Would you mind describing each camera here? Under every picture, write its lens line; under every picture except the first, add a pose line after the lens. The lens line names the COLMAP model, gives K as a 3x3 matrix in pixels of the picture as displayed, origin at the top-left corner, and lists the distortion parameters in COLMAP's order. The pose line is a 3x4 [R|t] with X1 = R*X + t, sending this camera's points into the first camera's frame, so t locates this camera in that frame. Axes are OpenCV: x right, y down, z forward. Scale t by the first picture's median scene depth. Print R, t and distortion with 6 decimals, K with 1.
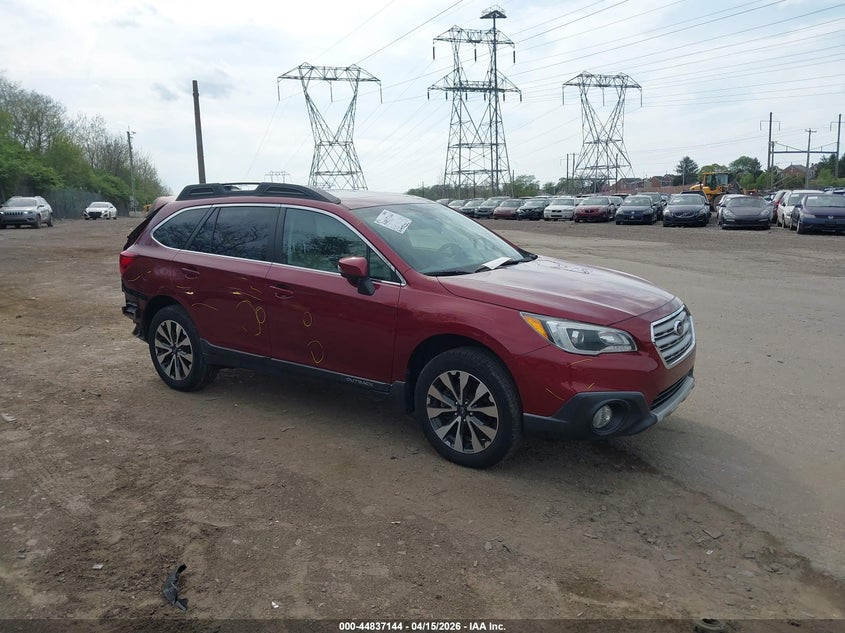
lens RADIAL K [[668.4, 0, 414.3], [0, 668.4, 317.4], [0, 0, 1]] dist [0.038820, -0.069858]
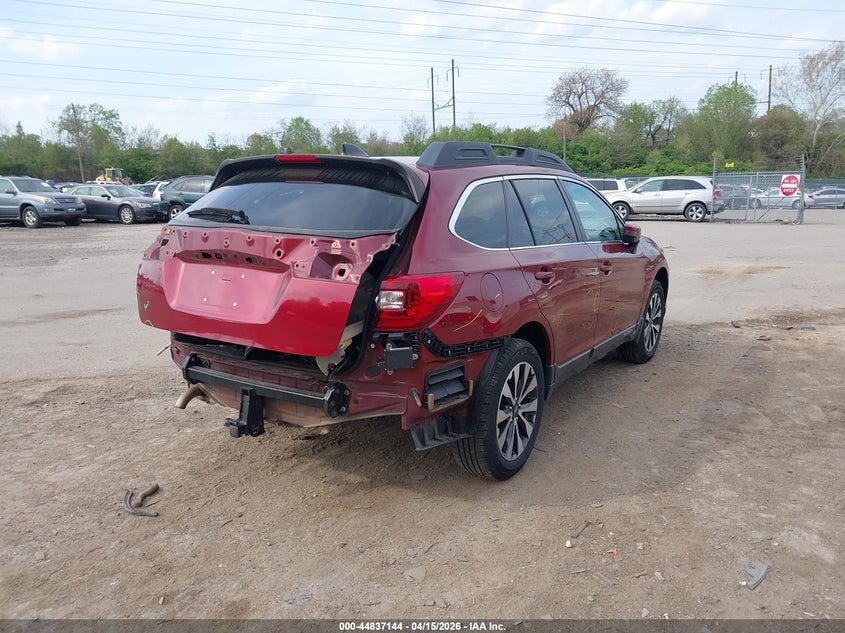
lens RADIAL K [[668.4, 0, 417.8], [0, 668.4, 316.6], [0, 0, 1]] dist [0.038820, -0.069858]
pose [[-0.056153, -0.179644, 0.982128, -0.954038], [0.182794, 0.965203, 0.187000, -0.168489], [-0.981546, 0.190028, -0.021362, 1.101358]]
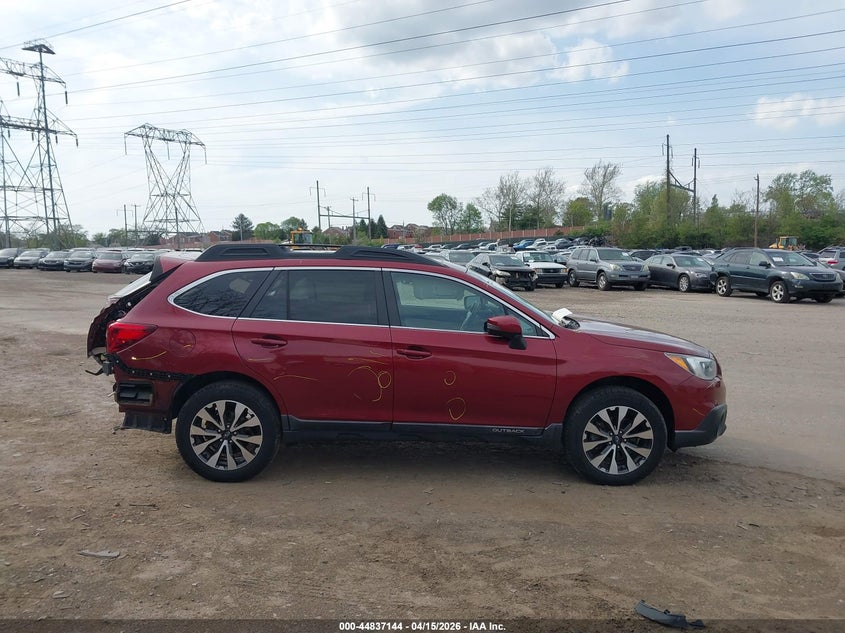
lens RADIAL K [[668.4, 0, 415.8], [0, 668.4, 323.9], [0, 0, 1]] dist [0.038820, -0.069858]
pose [[0.798462, -0.046374, 0.600257, -0.681098], [0.087355, 0.995402, -0.039299, -0.038089], [-0.595674, 0.083814, 0.798841, 0.164440]]
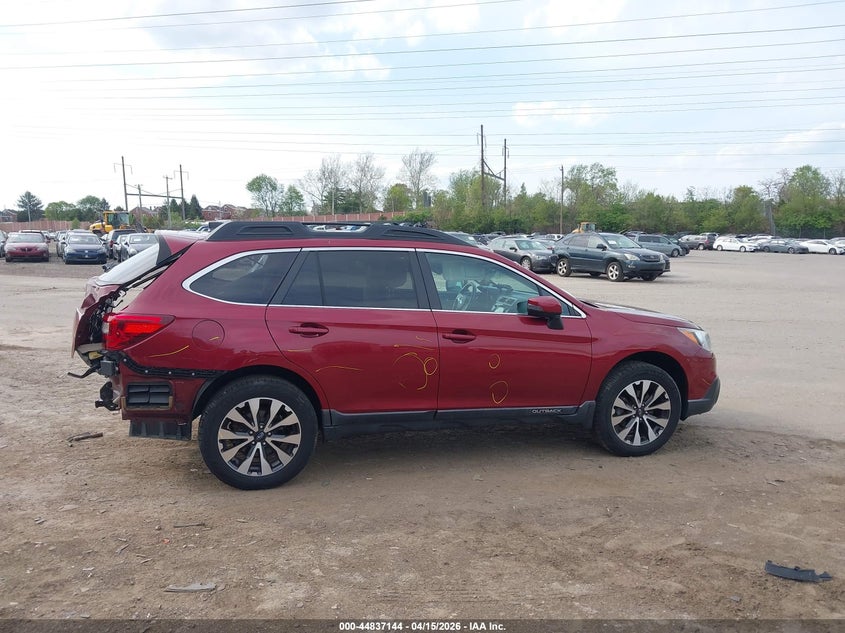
lens RADIAL K [[668.4, 0, 417.7], [0, 668.4, 317.7], [0, 0, 1]] dist [0.038820, -0.069858]
pose [[0.605661, -0.076514, 0.792035, -0.852458], [0.120064, 0.992758, 0.004093, -0.067696], [-0.786612, 0.092616, 0.610461, 0.389321]]
